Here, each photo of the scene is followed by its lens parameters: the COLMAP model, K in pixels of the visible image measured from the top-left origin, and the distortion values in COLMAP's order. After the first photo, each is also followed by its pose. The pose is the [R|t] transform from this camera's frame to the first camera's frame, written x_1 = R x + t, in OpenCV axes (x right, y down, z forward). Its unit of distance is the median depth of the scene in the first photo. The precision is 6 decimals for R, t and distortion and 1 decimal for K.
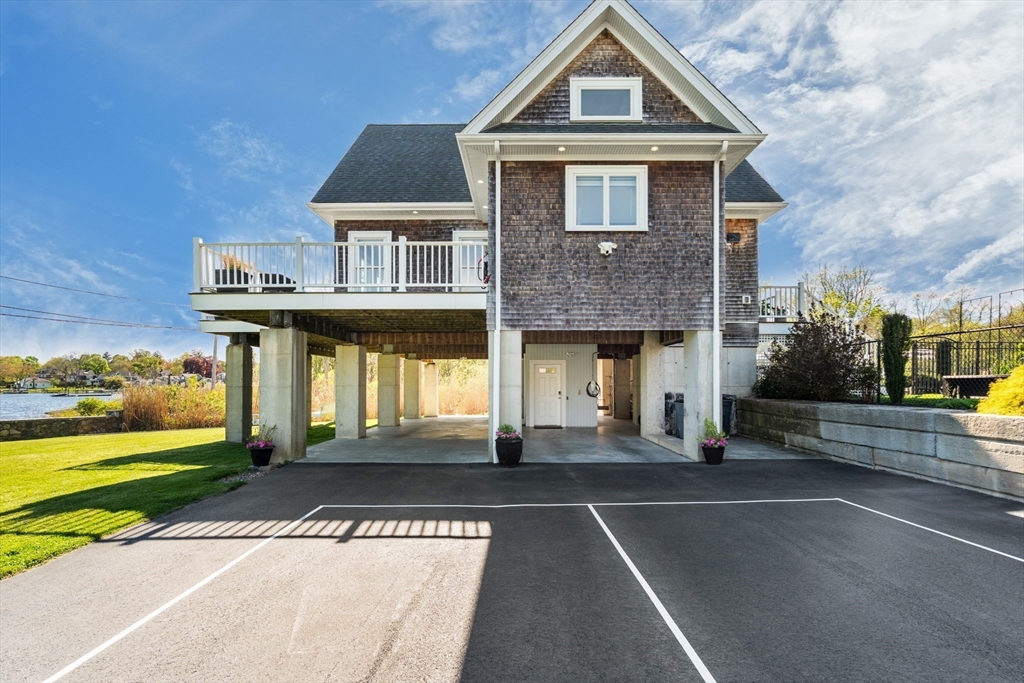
lens RADIAL K [[458.8, 0, 512.0], [0, 458.8, 341.5], [0, 0, 1]] dist [0.000122, -0.000183]
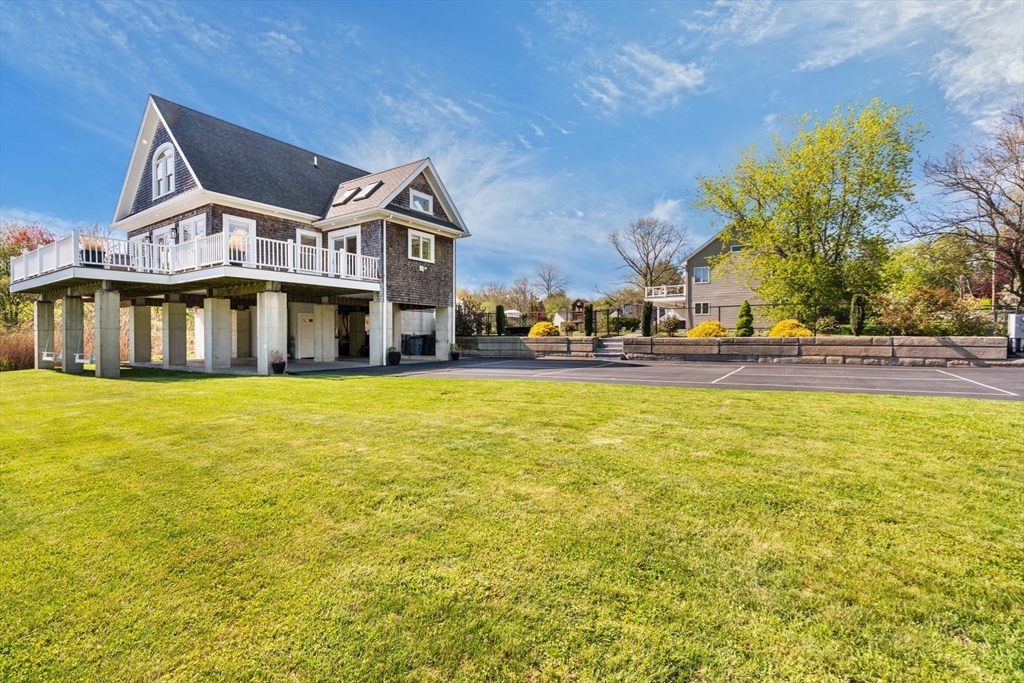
lens RADIAL K [[458.8, 0, 512.0], [0, 458.8, 341.5], [0, 0, 1]] dist [0.000122, -0.000183]
pose [[0.554289, -0.010805, 0.832254, -1.438862], [-0.012378, 0.999698, 0.021223, 0.103724], [-0.832232, -0.022065, 0.553988, -0.640100]]
